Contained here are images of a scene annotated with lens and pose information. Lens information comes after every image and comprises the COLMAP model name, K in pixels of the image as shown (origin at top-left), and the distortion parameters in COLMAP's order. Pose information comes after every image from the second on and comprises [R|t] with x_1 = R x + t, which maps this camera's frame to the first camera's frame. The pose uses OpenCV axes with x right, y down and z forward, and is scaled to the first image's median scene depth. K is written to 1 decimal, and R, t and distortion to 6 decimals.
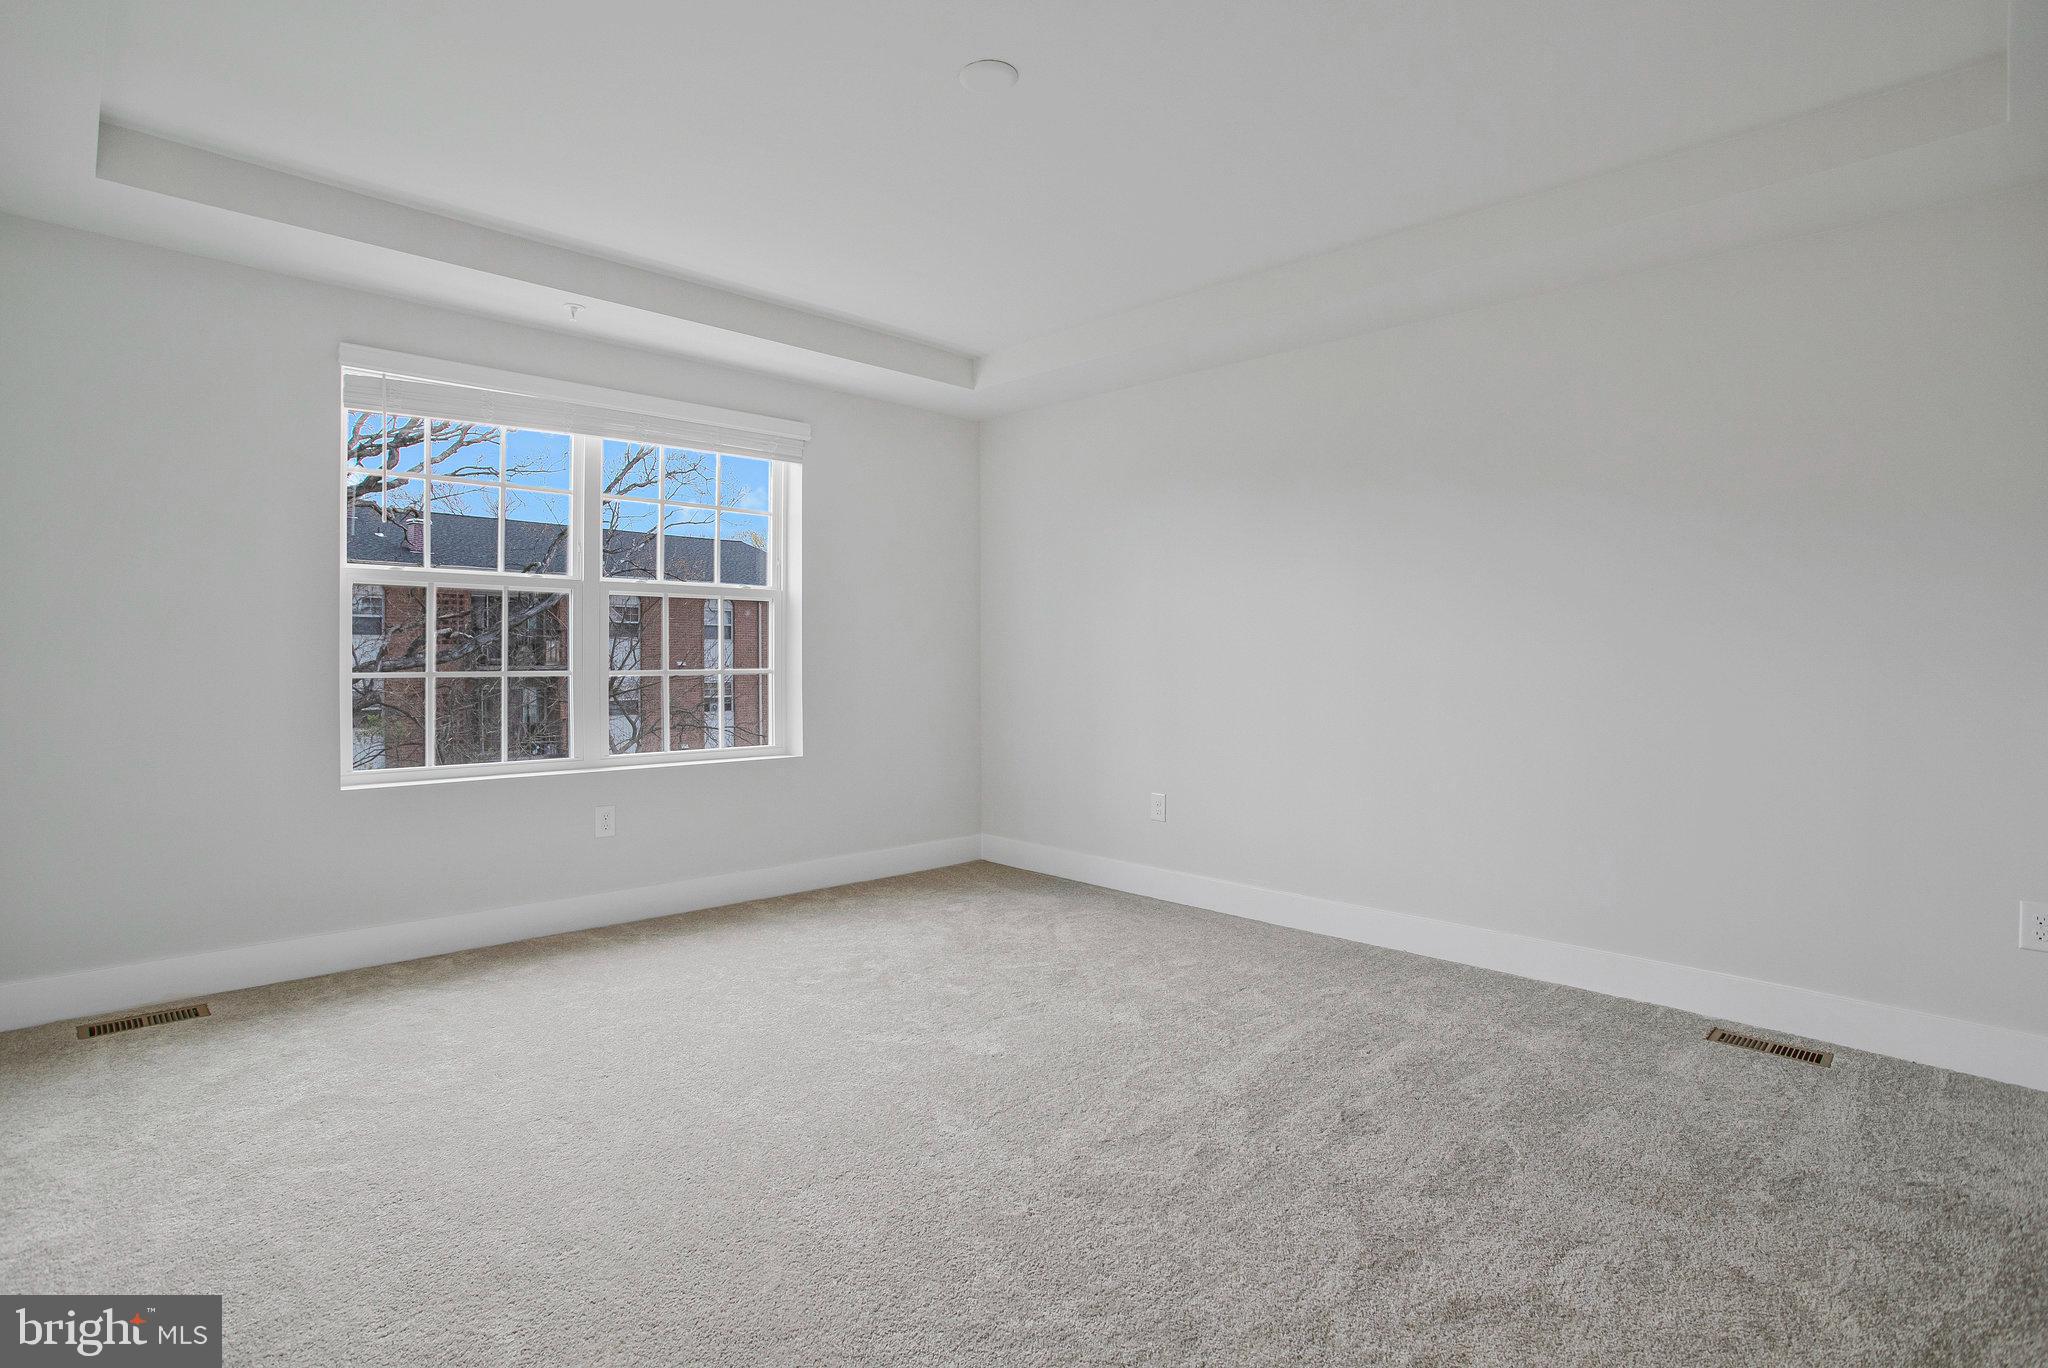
lens RADIAL K [[1015.0, 0, 1024.0], [0, 1015.0, 684.0], [0, 0, 1]] dist [-0.056806, 0.023878]
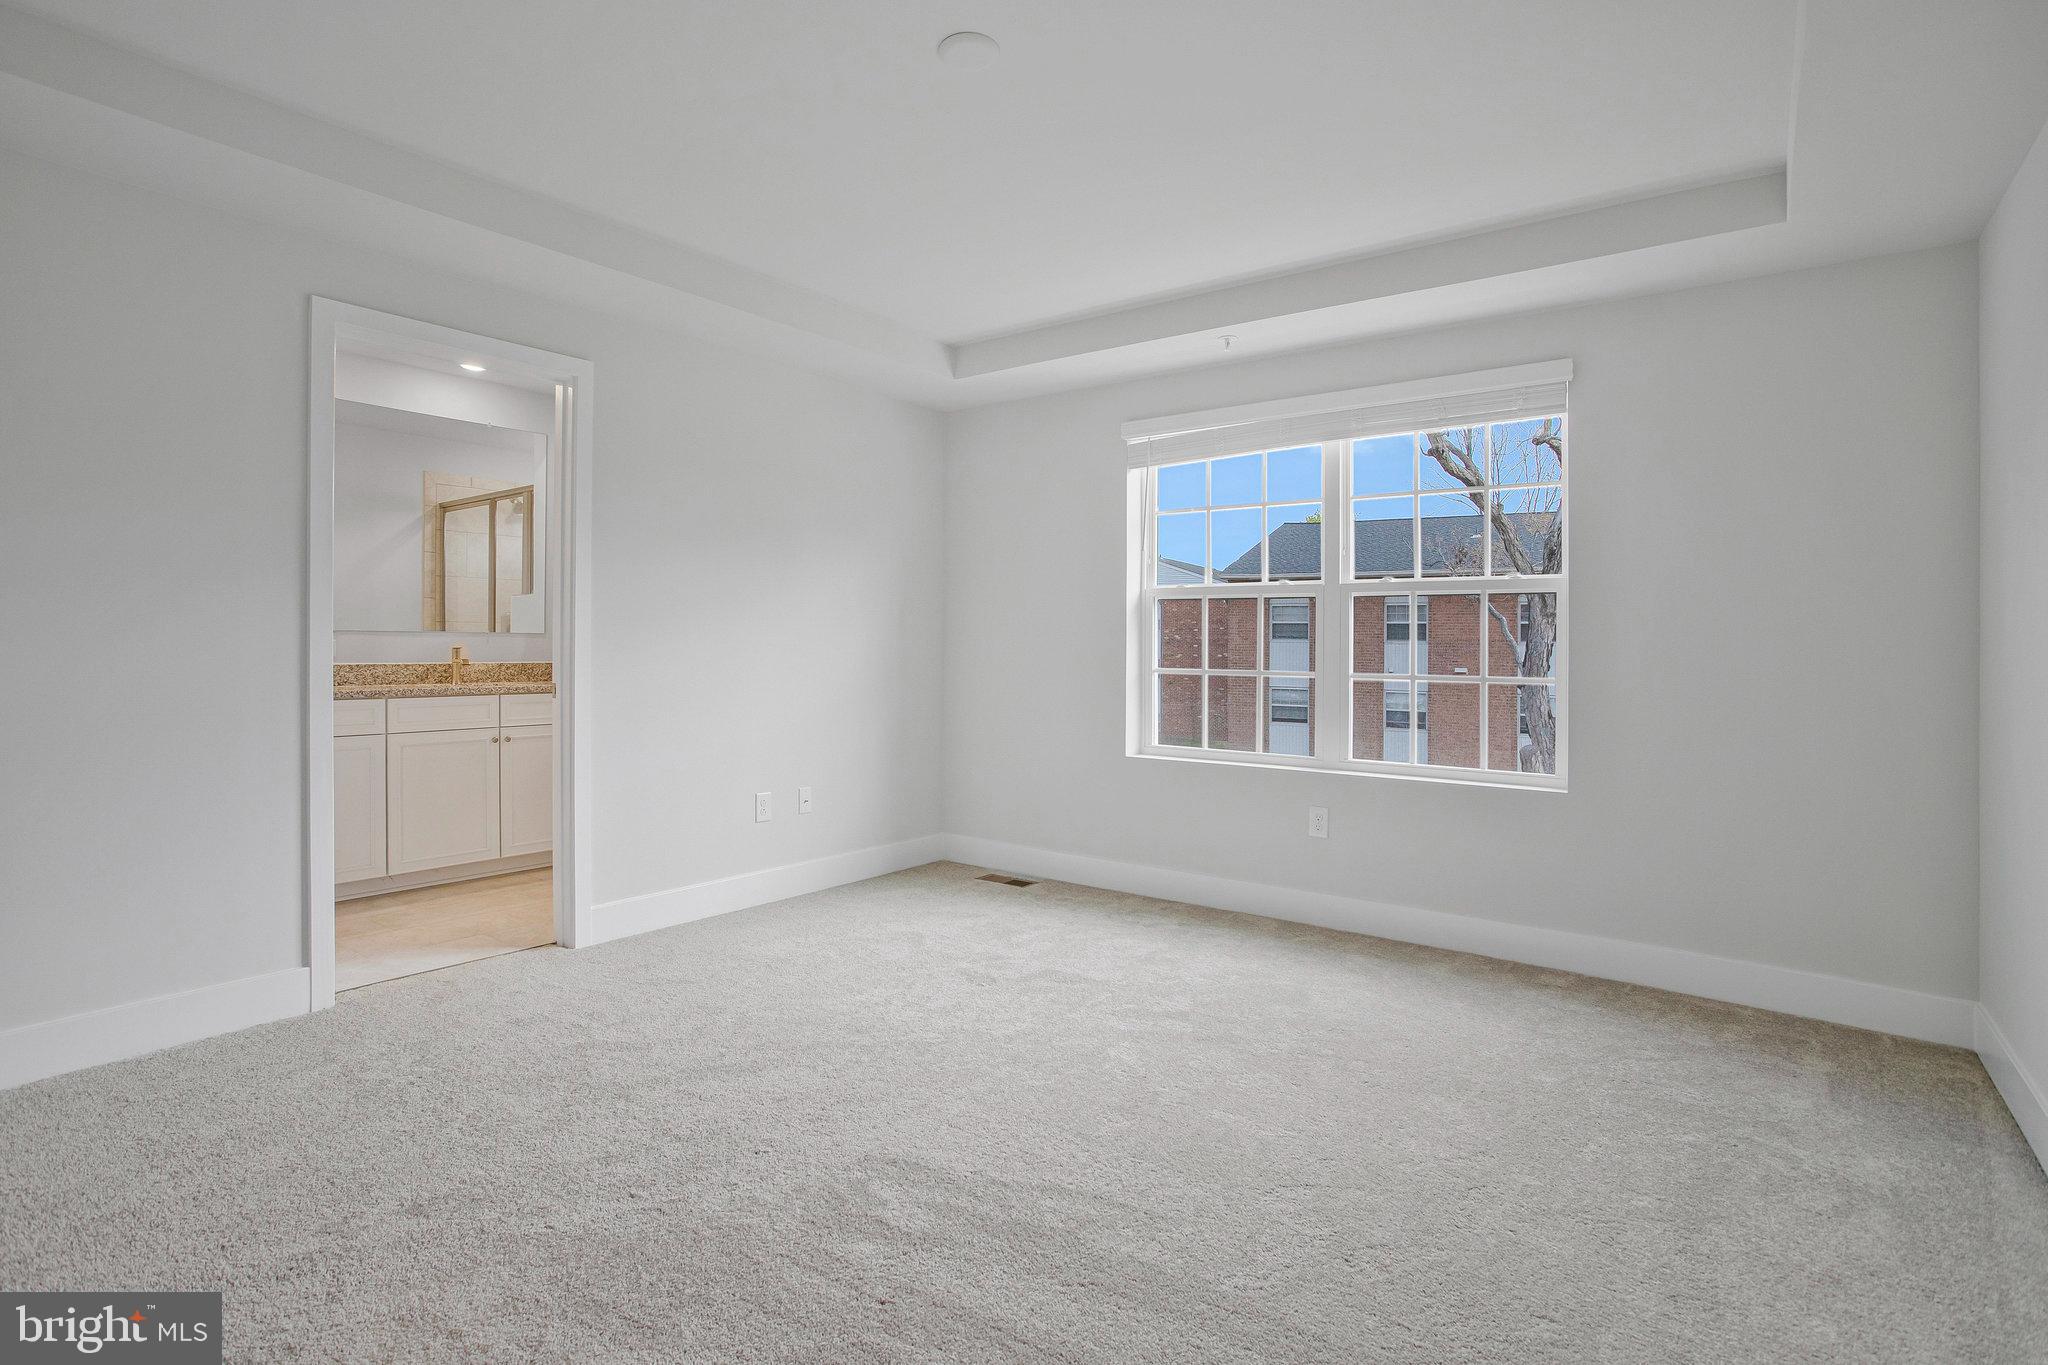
lens RADIAL K [[1041.8, 0, 1005.5], [0, 1041.8, 653.1], [0, 0, 1]] dist [-0.028924, -0.000451]
pose [[0.138071, -0.000010, -0.990422, 0.615657], [-0.040588, 0.999160, -0.005668, -0.014598], [0.989590, 0.040982, 0.137955, 0.582829]]
